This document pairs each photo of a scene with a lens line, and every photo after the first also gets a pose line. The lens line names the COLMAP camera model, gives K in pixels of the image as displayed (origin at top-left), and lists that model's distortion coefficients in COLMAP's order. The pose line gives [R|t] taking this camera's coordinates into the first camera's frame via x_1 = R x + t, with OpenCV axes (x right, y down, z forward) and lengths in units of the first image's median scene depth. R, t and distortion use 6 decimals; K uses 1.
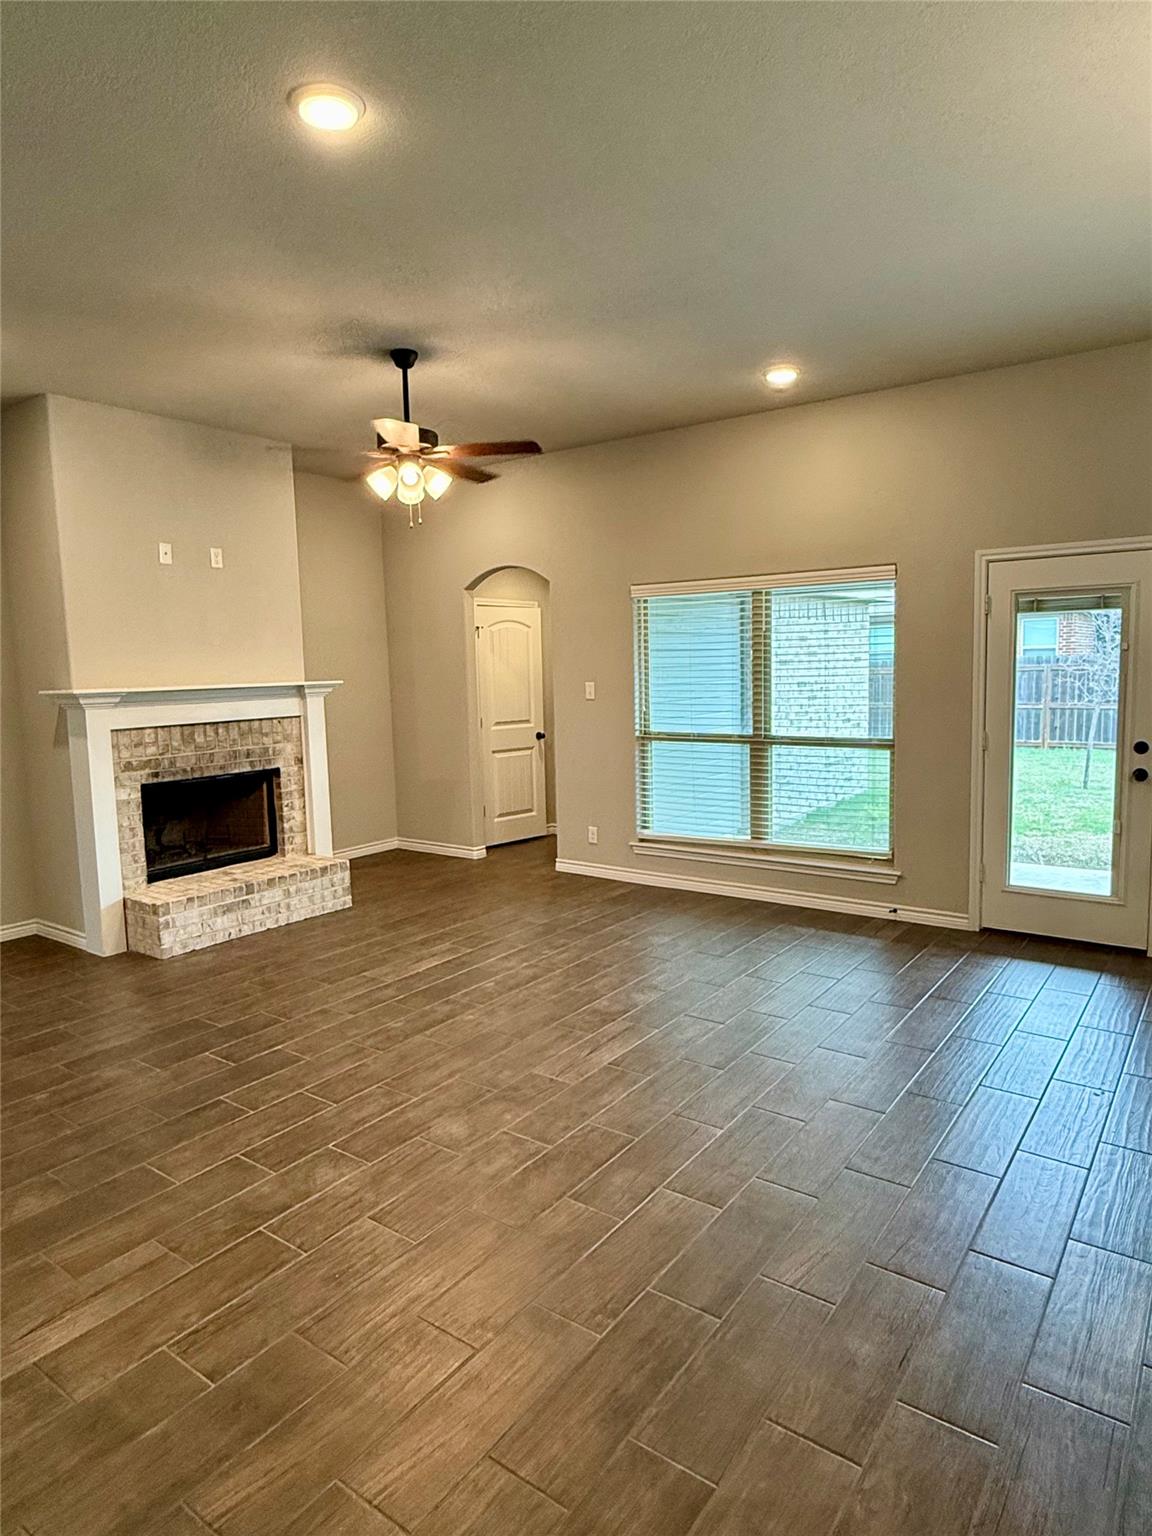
lens RADIAL K [[939.1, 0, 579.1], [0, 939.1, 759.3], [0, 0, 1]] dist [0.017336, -0.003557]
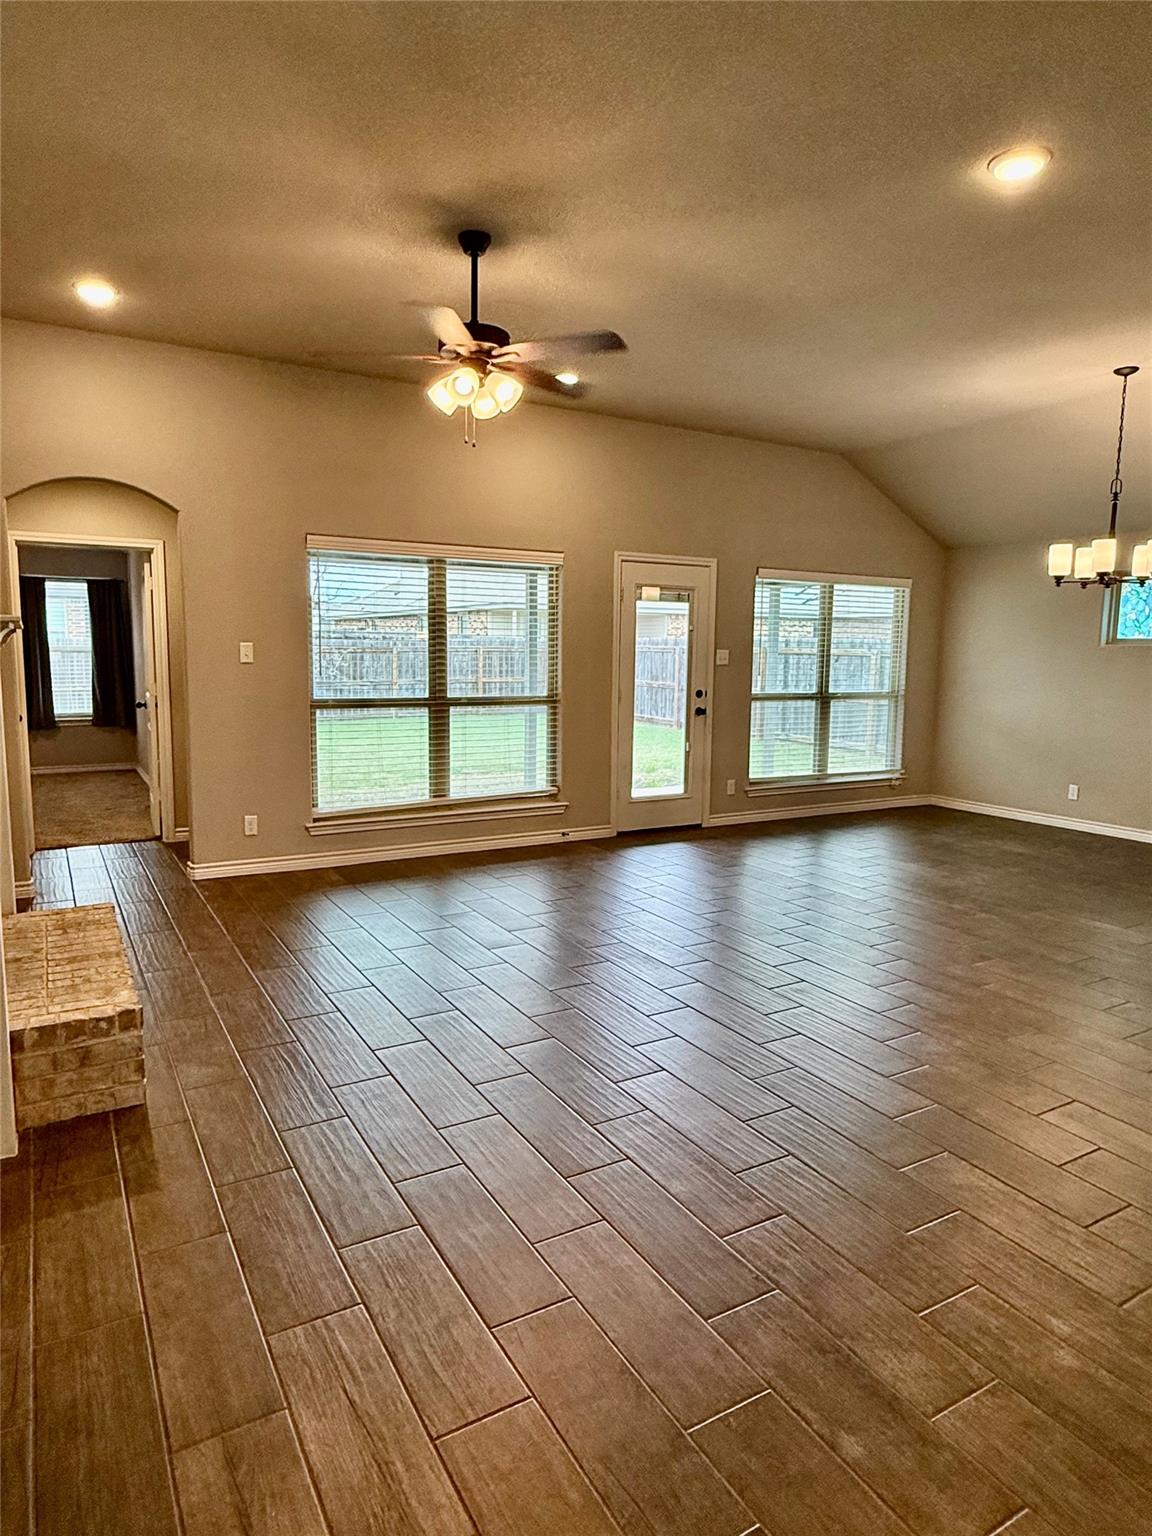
lens RADIAL K [[939.1, 0, 579.7], [0, 939.1, 759.4], [0, 0, 1]] dist [0.017336, -0.003557]
pose [[0.406281, -0.085385, 0.909750, -0.793570], [0.067498, 0.995709, 0.063309, -0.014483], [-0.911252, 0.035685, 0.410301, 0.482653]]
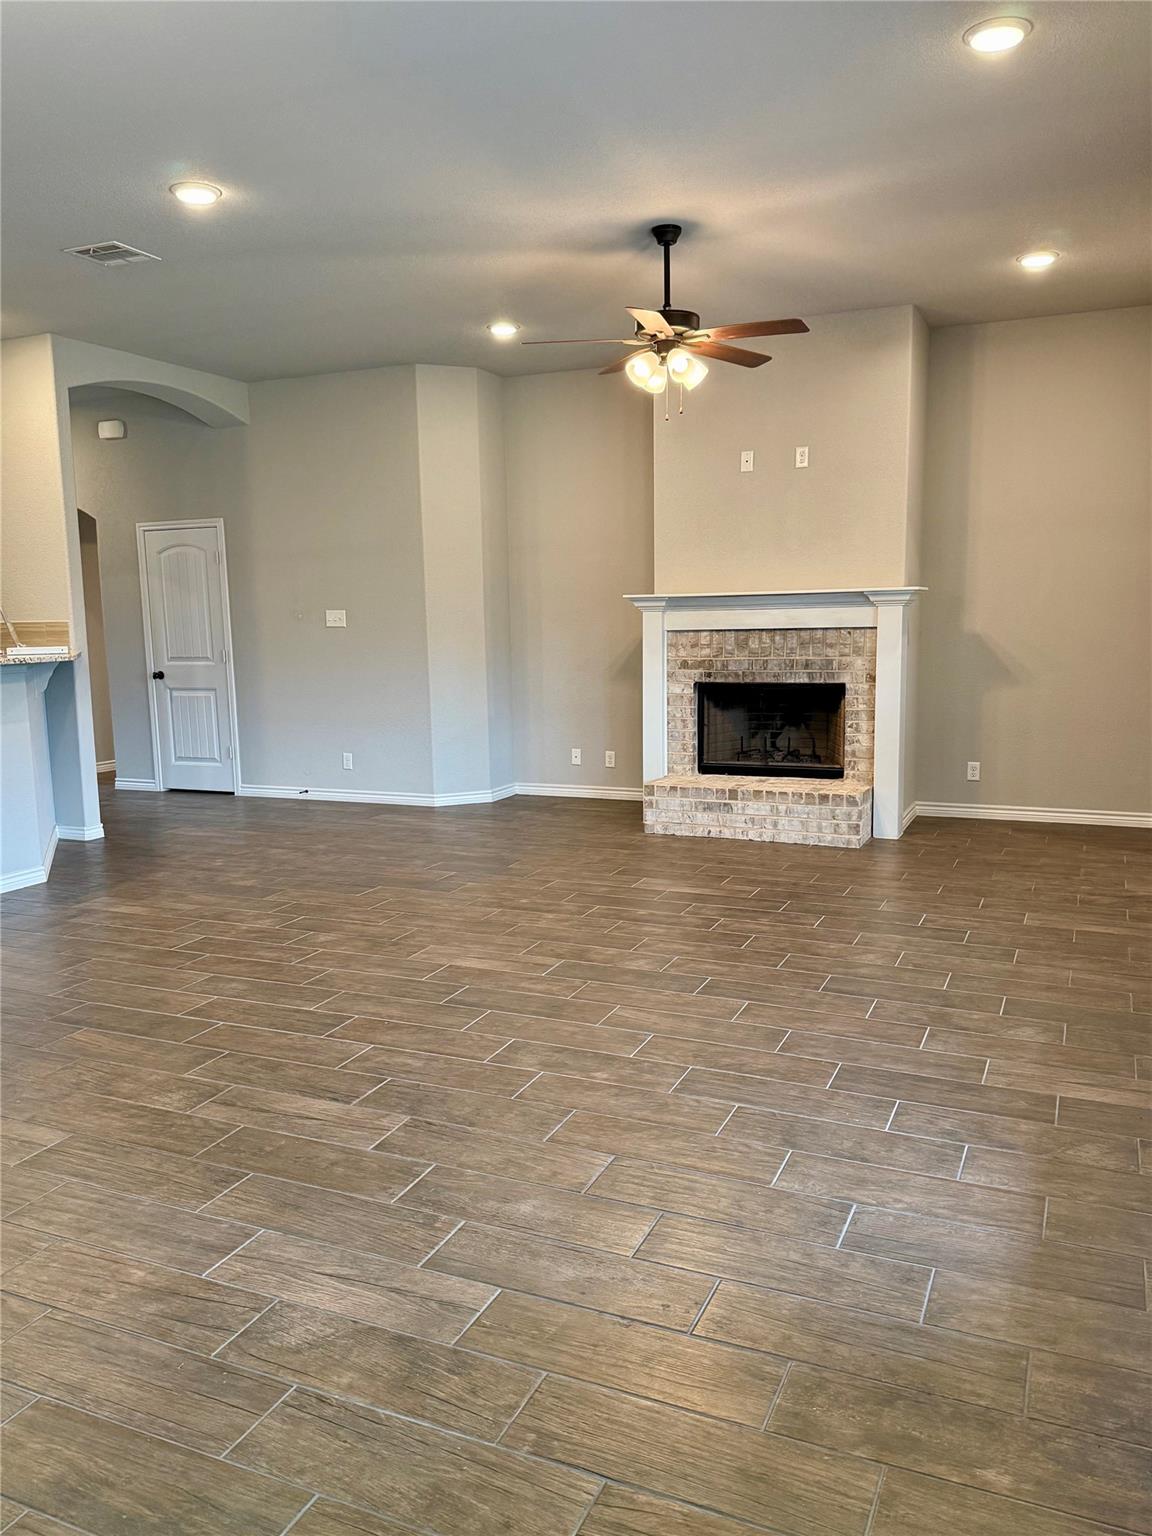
lens RADIAL K [[1146.1, 0, 580.1], [0, 1146.1, 782.1], [0, 0, 1]] dist [0.122483, 0.003293]
pose [[0.204528, 0.160036, -0.965690, 0.803763], [-0.090857, 0.985389, 0.144058, -0.038454], [0.974635, 0.058276, 0.216081, 0.567653]]
